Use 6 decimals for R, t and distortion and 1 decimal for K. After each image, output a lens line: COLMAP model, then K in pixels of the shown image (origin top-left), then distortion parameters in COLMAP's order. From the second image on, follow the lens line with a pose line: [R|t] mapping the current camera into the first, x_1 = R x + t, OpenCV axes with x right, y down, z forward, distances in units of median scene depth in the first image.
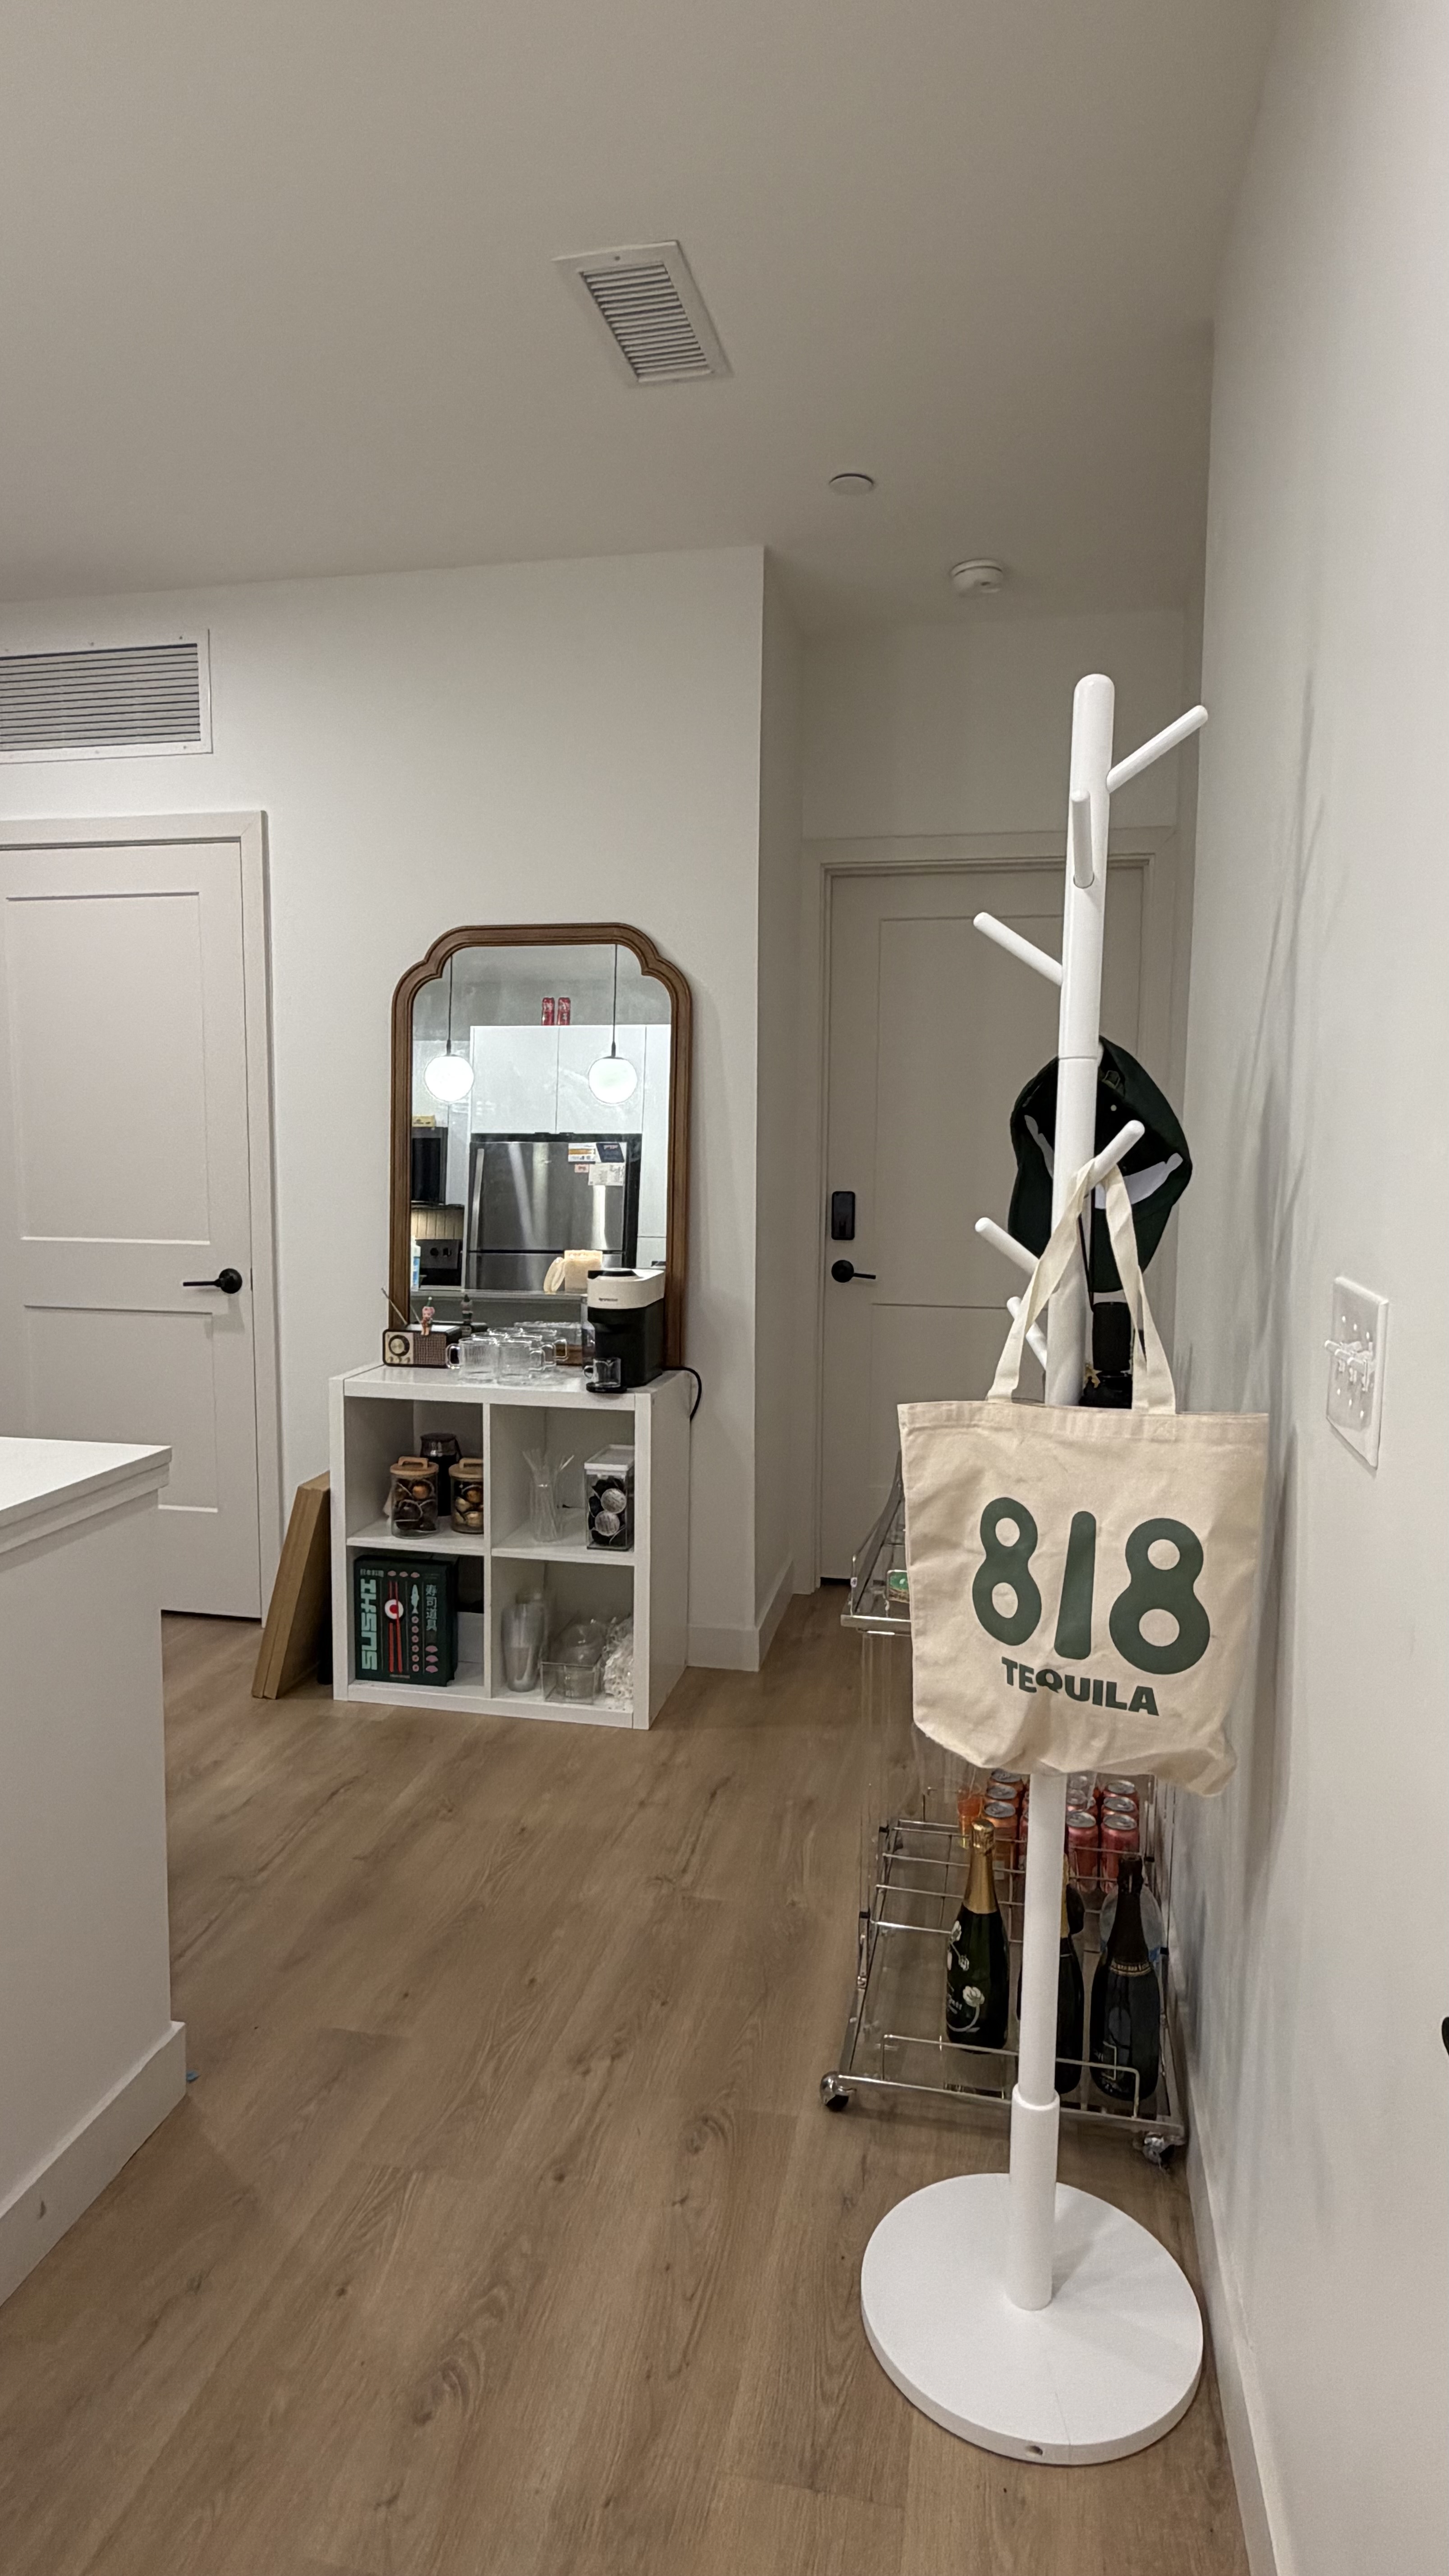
lens RADIAL K [[1435.4, 0, 728.0], [0, 1435.4, 1283.8], [0, 0, 1]] dist [0.001812, -0.000106]
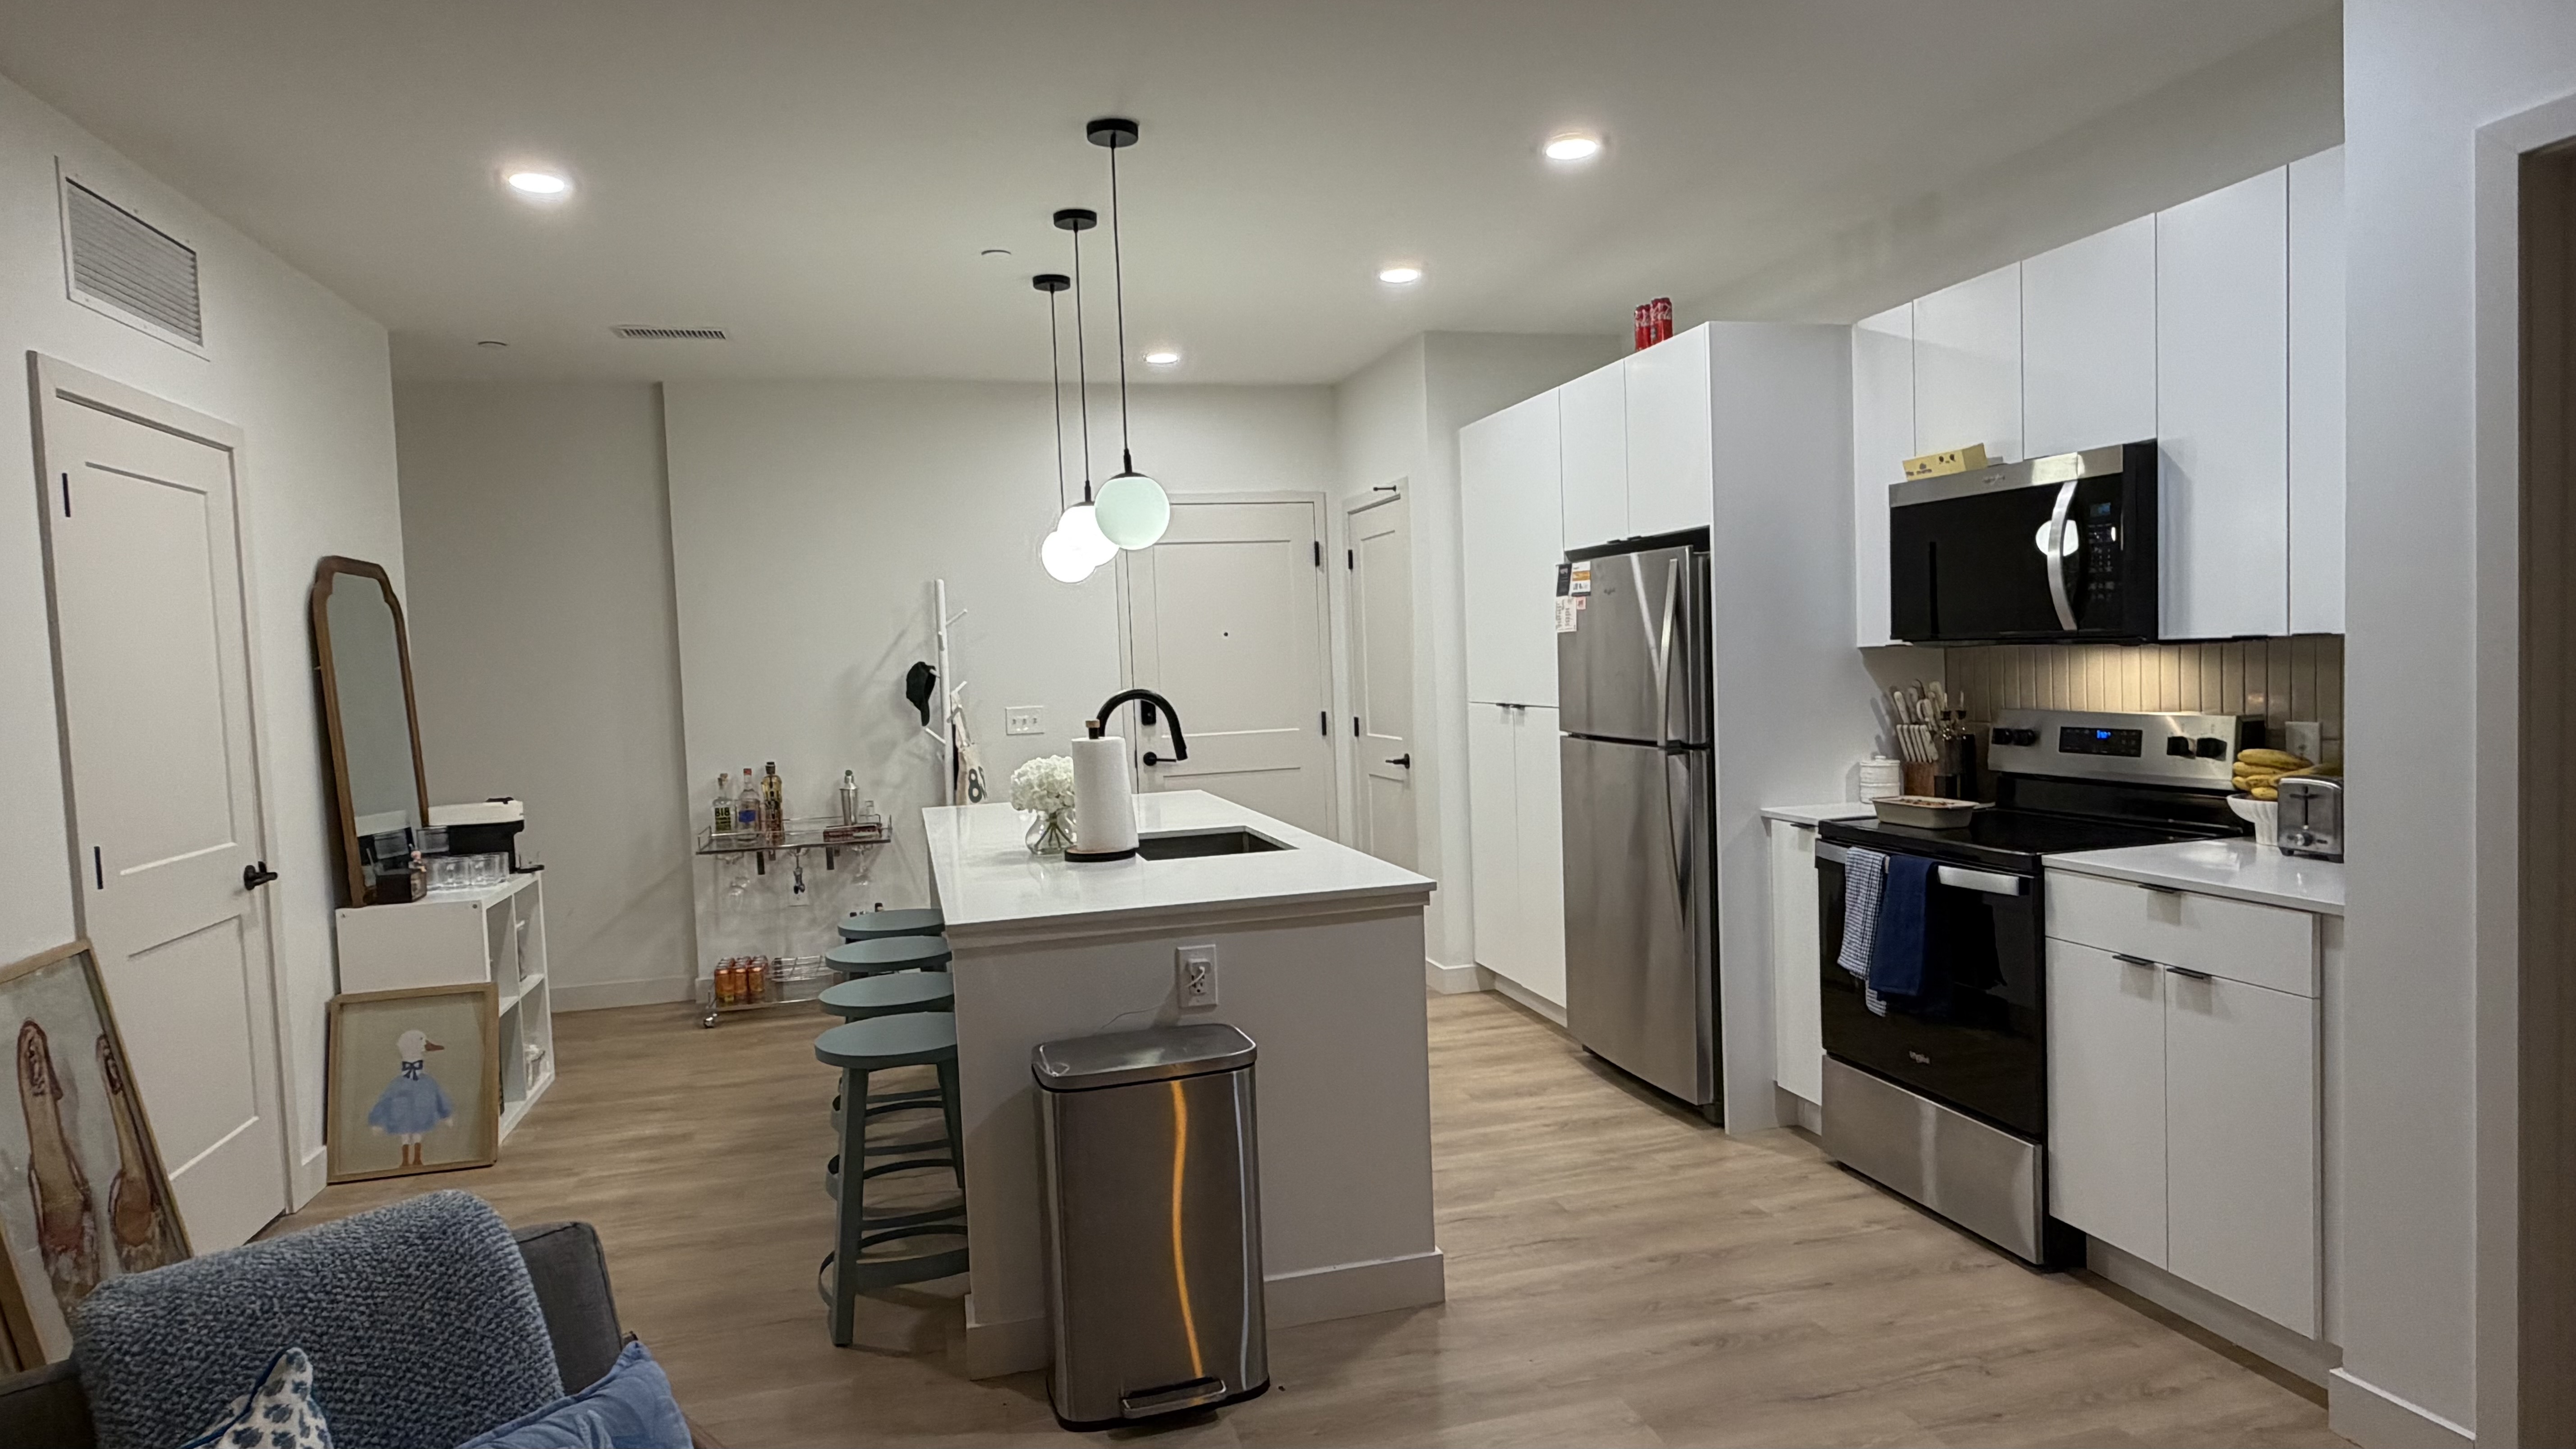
lens RADIAL K [[1430.8, 0, 1282.1], [0, 1430.8, 730.9], [0, 0, 1]] dist [0.001415, -0.000252]
pose [[-0.451941, -0.037132, 0.891274, -1.640533], [0.134049, 0.984961, 0.109008, -0.120866], [-0.881918, 0.168740, -0.440167, 0.829392]]
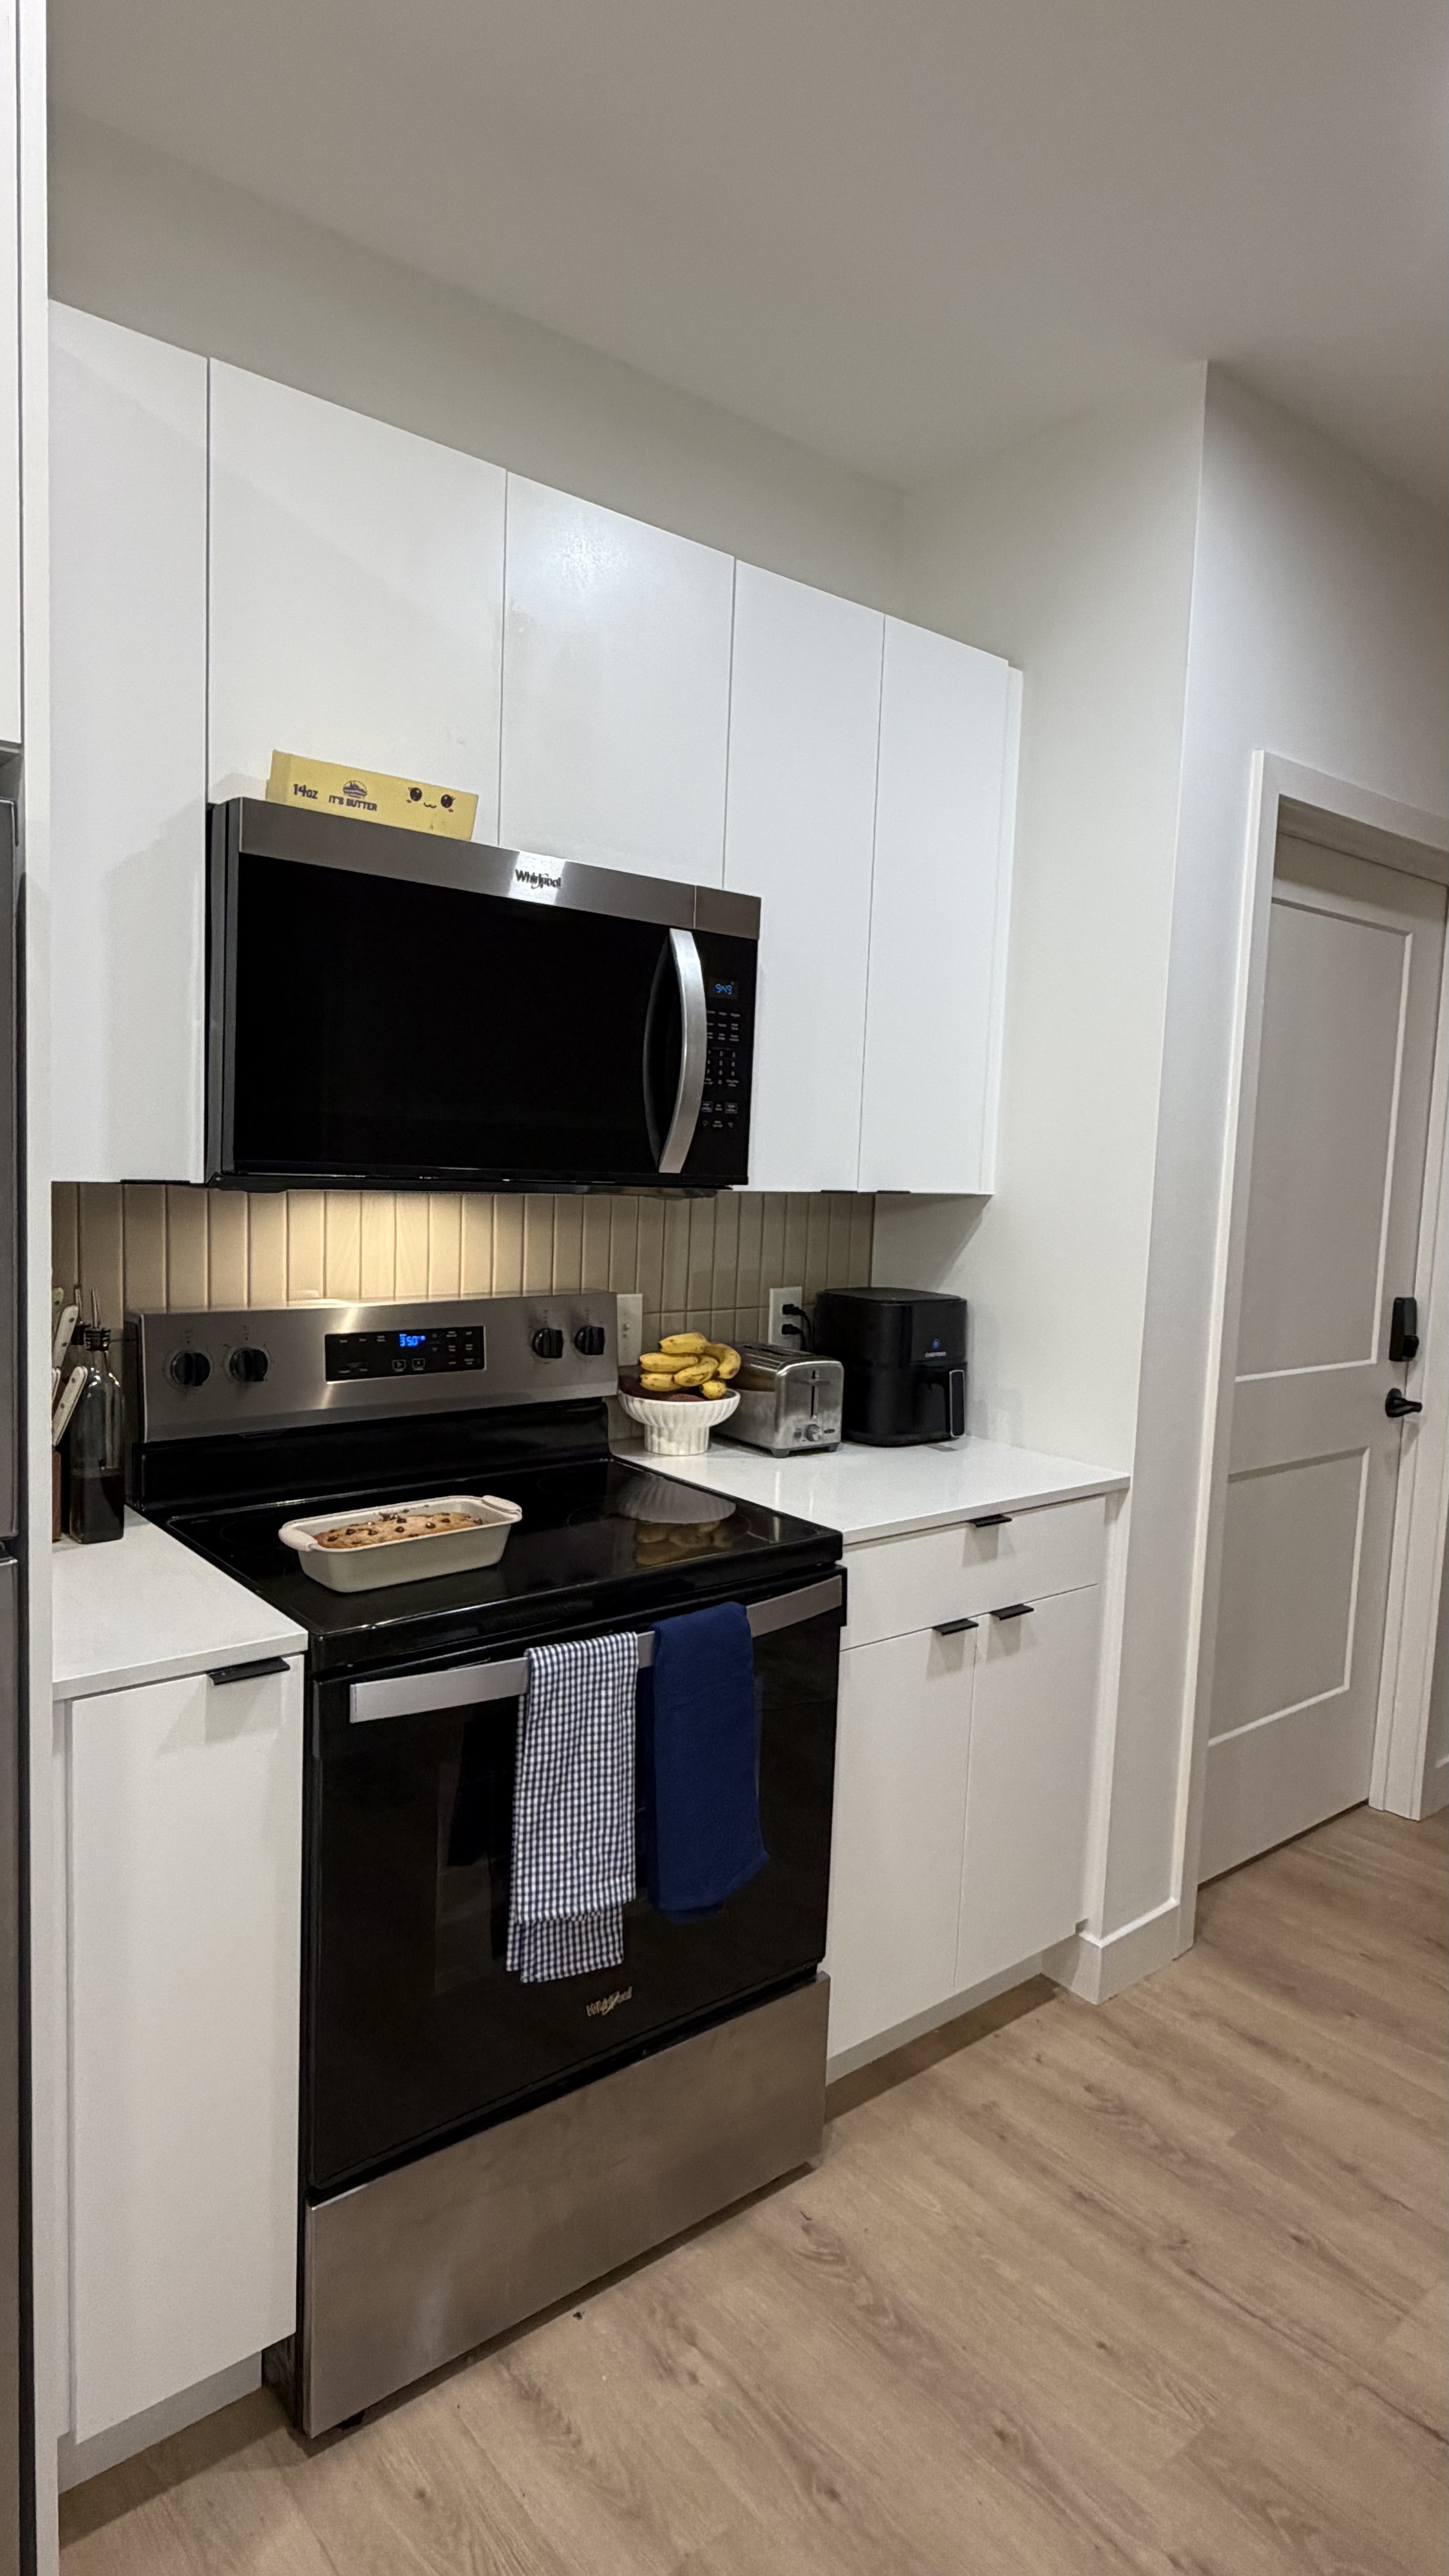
lens RADIAL K [[1435.4, 0, 728.0], [0, 1435.4, 1283.8], [0, 0, 1]] dist [0.001812, -0.000106]
pose [[-0.625185, 0.045070, -0.779174, -0.648069], [-0.129274, 0.978562, 0.160328, -0.069230], [0.769696, 0.200962, -0.605956, 0.350853]]
